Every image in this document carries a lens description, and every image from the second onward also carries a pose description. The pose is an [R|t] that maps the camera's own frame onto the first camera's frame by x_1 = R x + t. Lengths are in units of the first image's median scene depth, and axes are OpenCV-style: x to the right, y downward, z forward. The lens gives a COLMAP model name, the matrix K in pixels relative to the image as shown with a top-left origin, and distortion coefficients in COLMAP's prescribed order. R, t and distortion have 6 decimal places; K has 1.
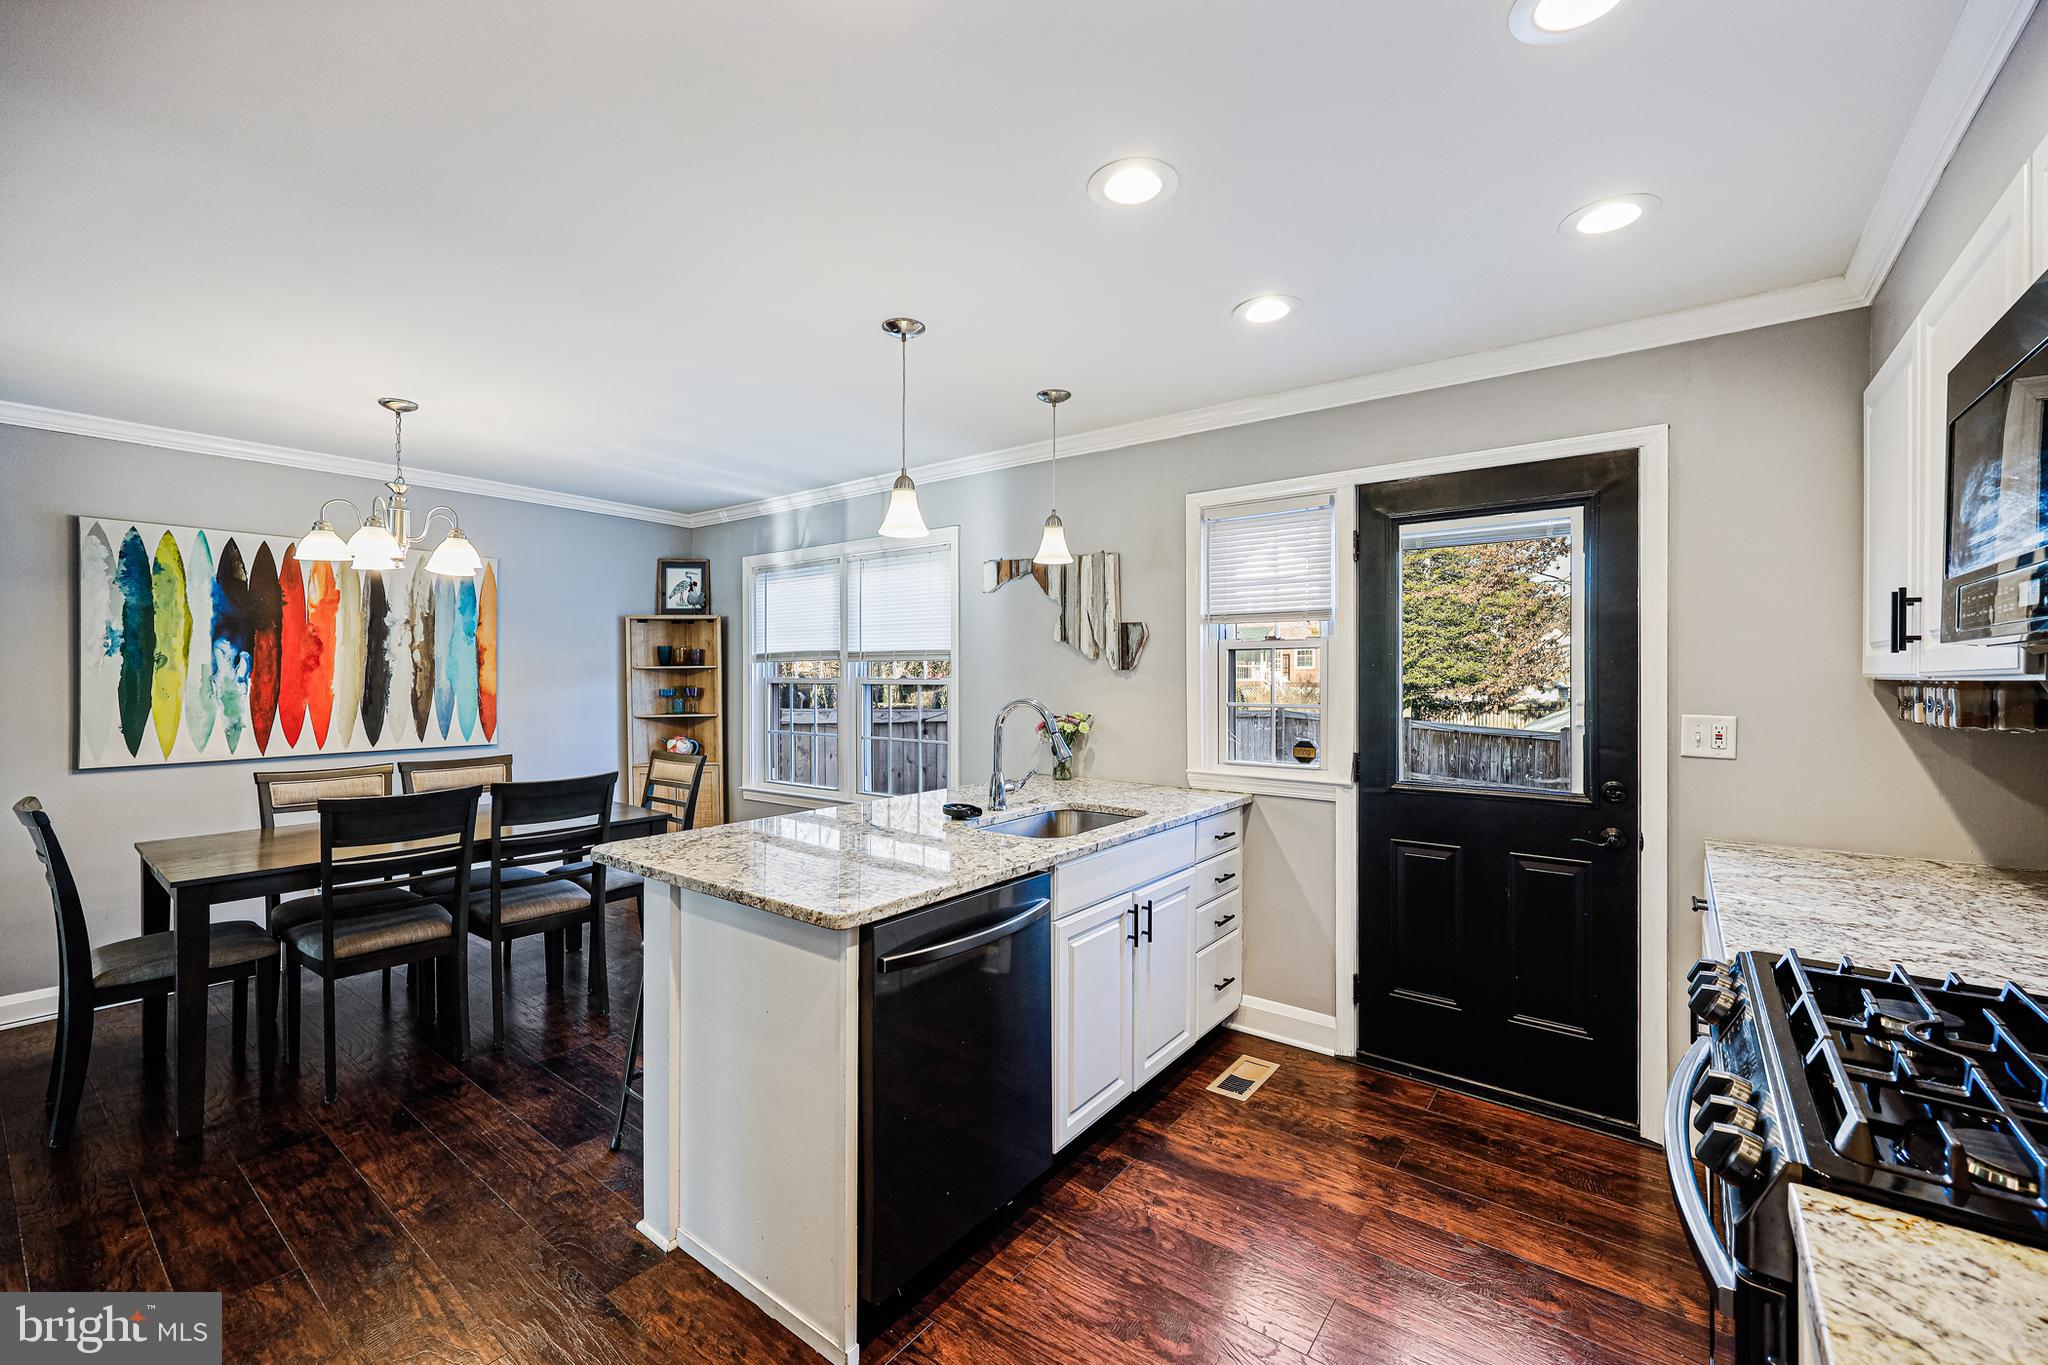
lens RADIAL K [[831.1, 0, 1068.4], [0, 831.1, 677.3], [0, 0, 1]] dist [-0.002449, -0.000821]
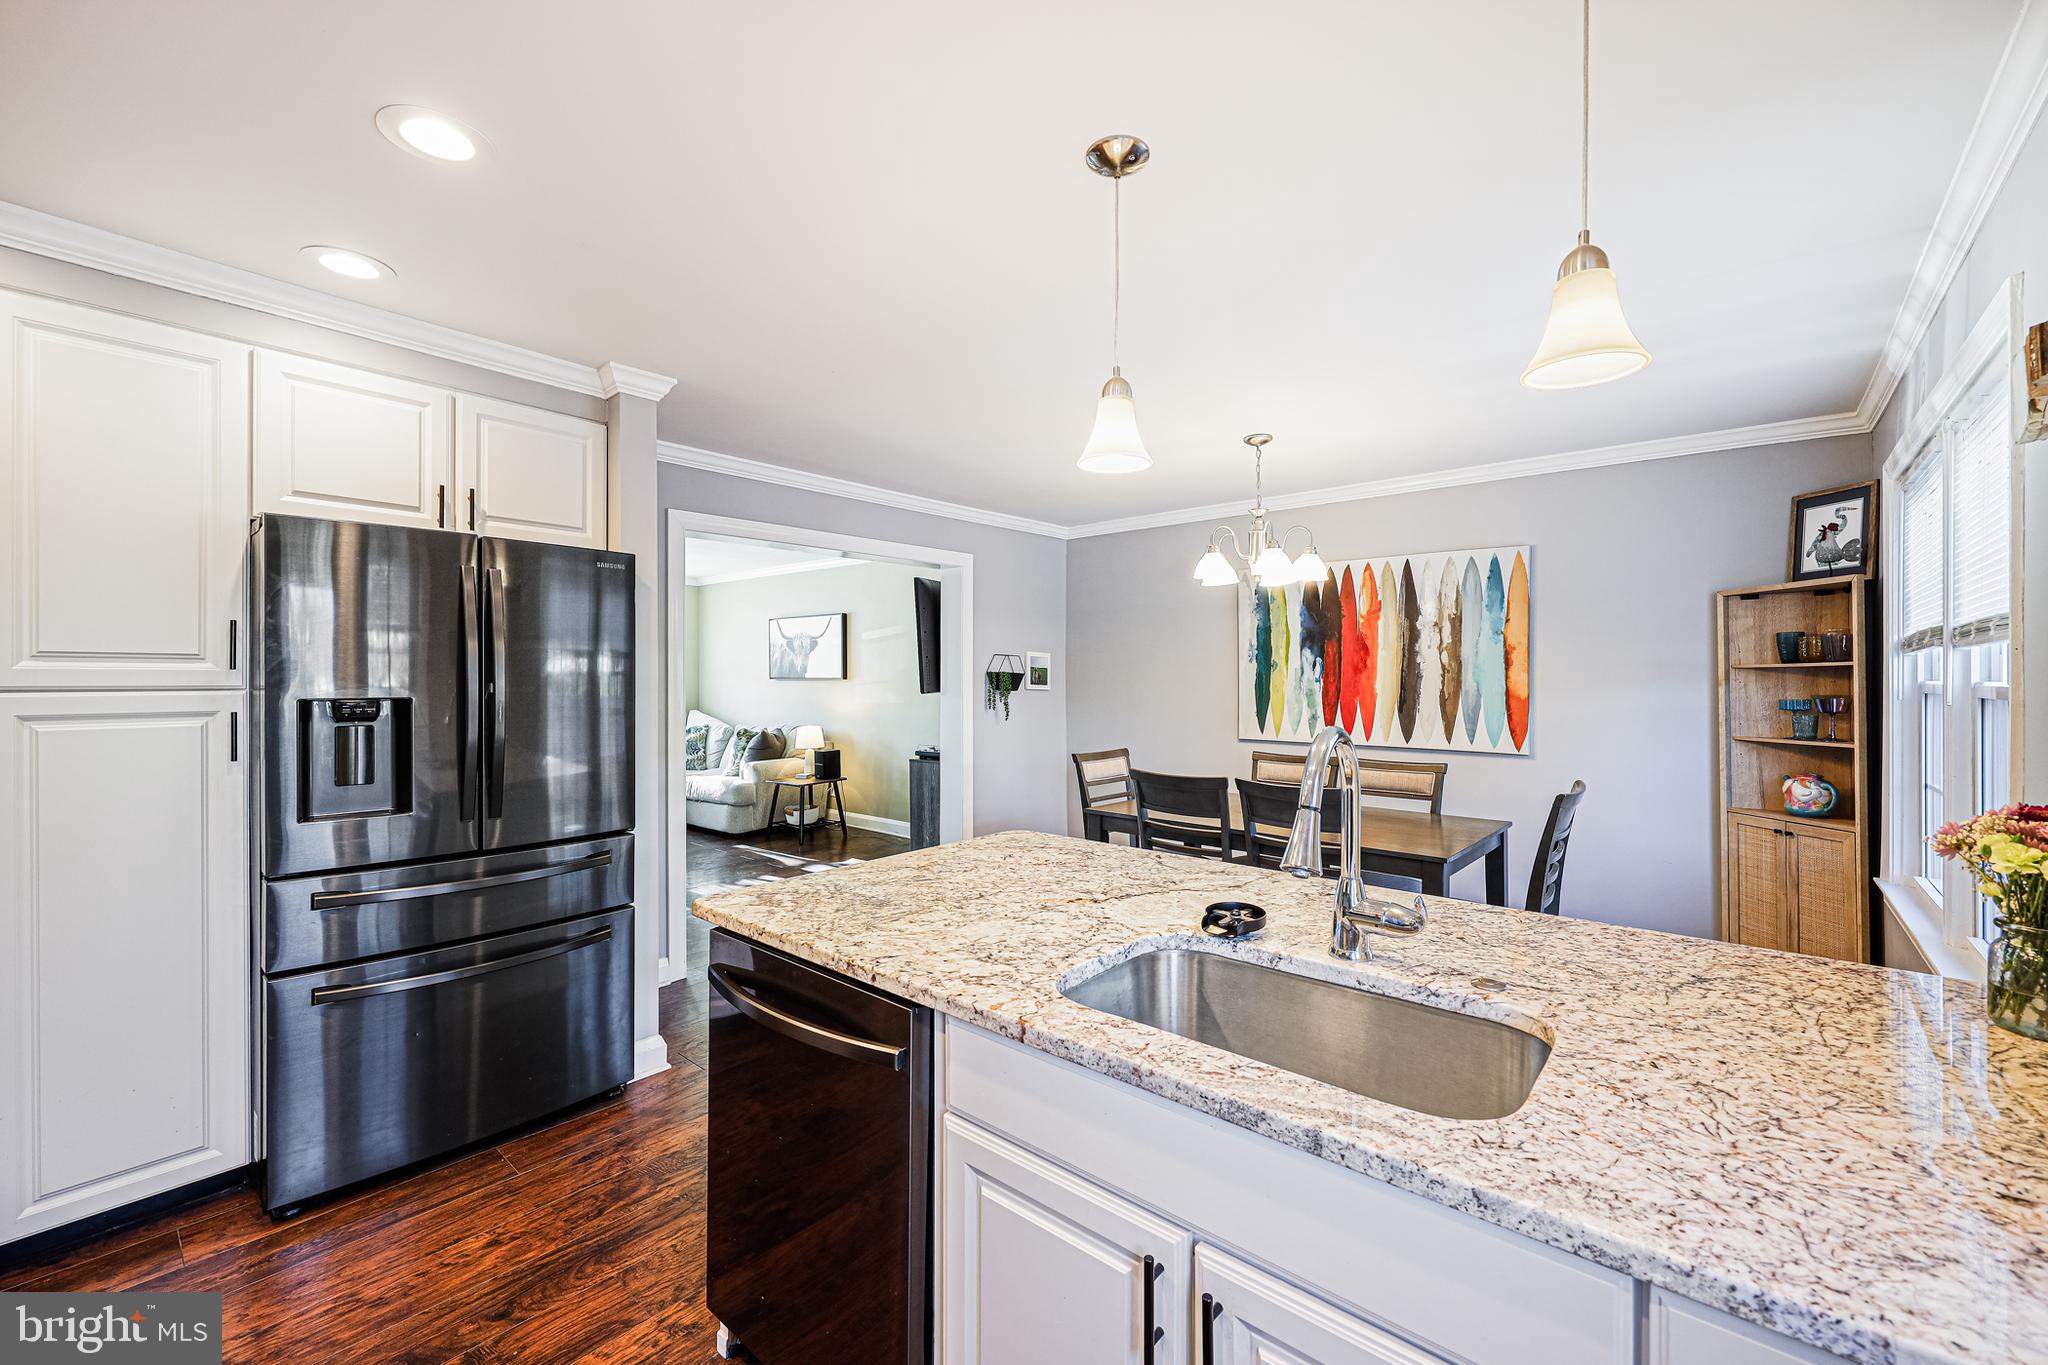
lens RADIAL K [[831.1, 0, 971.7], [0, 831.1, 670.0], [0, 0, 1]] dist [-0.002449, -0.000821]
pose [[-0.116186, -0.006674, -0.993205, 0.325044], [-0.006190, 0.999963, -0.005996, -0.001092], [0.993208, 0.005452, -0.116223, 0.648676]]
